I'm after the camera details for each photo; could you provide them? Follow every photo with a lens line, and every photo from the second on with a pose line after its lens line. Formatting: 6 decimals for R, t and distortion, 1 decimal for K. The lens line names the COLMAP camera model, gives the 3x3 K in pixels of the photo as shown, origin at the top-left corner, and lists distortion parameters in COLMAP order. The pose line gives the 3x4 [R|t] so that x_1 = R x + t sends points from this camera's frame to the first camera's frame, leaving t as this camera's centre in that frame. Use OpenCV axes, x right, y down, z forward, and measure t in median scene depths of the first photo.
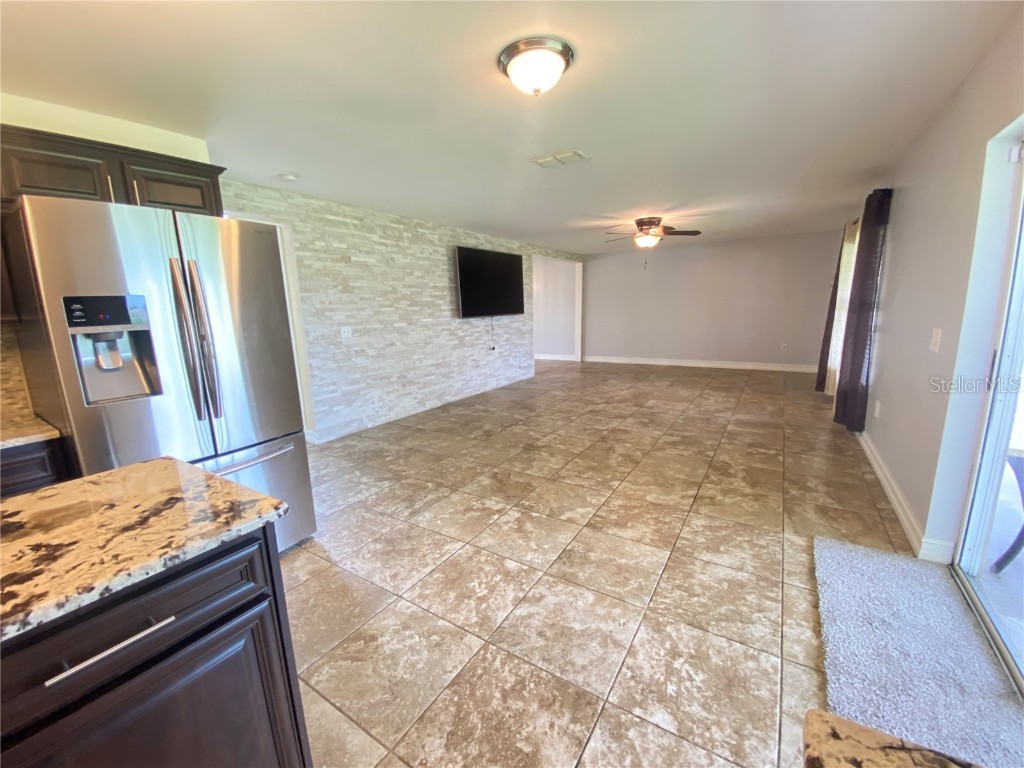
lens RADIAL K [[418.9, 0, 506.4], [0, 418.9, 384.0], [0, 0, 1]] dist [-0.001680, -0.000213]
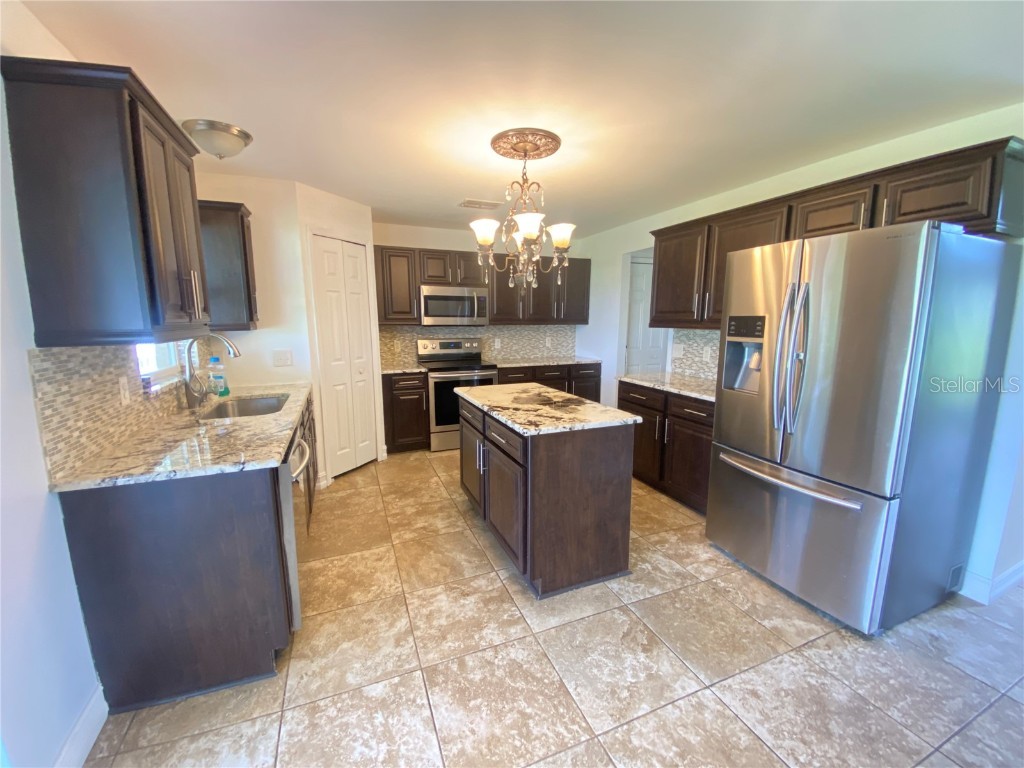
lens RADIAL K [[418.2, 0, 513.4], [0, 418.2, 381.1], [0, 0, 1]] dist [-0.001372, -0.001810]
pose [[-0.561919, 0.155588, -0.812428, 0.704569], [-0.140952, 0.949778, 0.279381, -0.314640], [0.815095, 0.271503, -0.511768, 1.256054]]
